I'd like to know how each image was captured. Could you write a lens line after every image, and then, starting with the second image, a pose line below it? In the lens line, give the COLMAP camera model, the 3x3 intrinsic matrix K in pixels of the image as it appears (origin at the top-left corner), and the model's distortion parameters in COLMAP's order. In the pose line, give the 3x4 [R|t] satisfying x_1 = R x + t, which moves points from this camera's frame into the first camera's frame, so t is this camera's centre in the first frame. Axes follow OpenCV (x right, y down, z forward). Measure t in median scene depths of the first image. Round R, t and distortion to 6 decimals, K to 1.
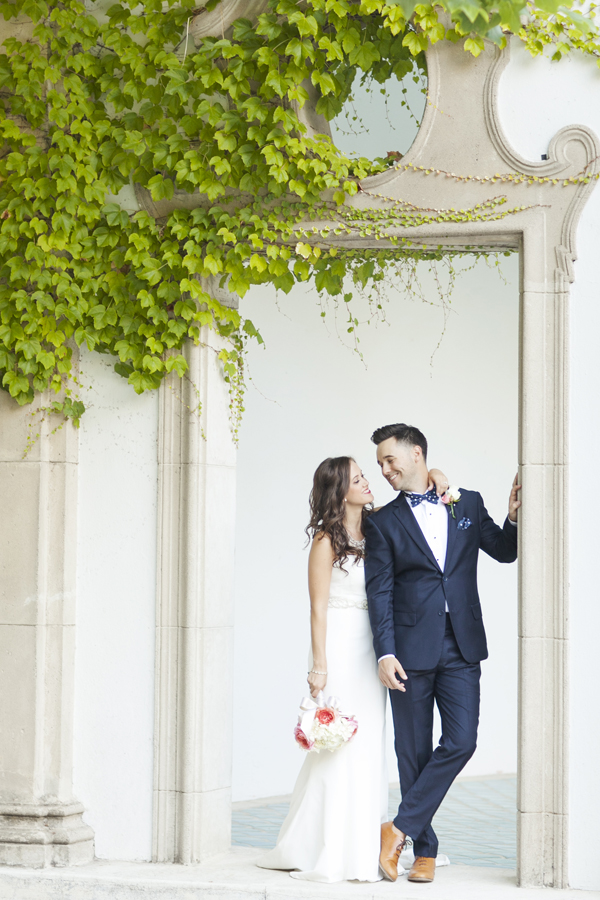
lens RADIAL K [[1984.9, 0, 295.7], [0, 1984.9, 449.7], [0, 0, 1]] dist [0.064635, 0.000000]
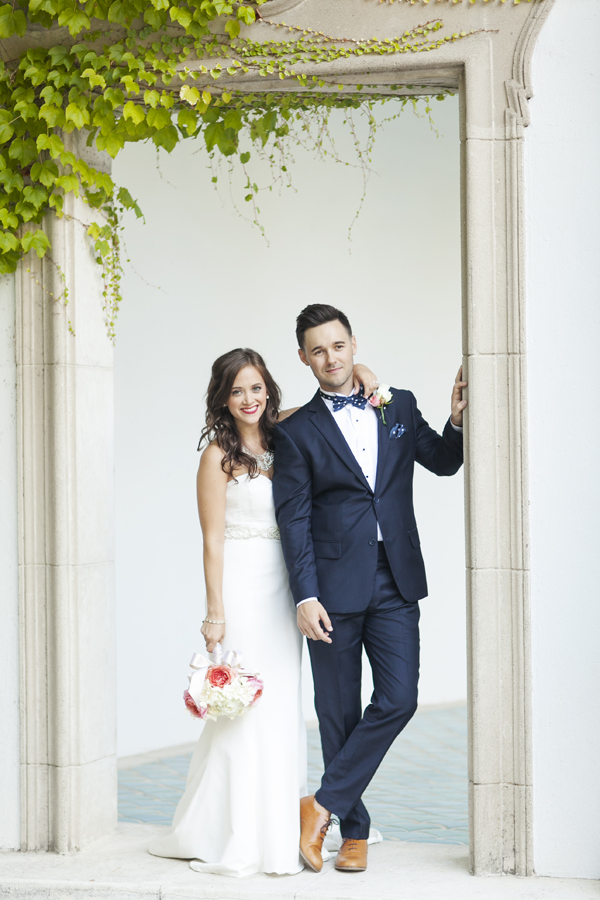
lens RADIAL K [[1984.9, 0, 296.1], [0, 1984.9, 441.6], [0, 0, 1]] dist [0.064635, 0.000000]
pose [[0.998153, -0.022301, 0.056509, -0.001716], [0.020038, 0.998986, 0.040306, 0.008149], [-0.057351, -0.039099, 0.997588, 0.189909]]
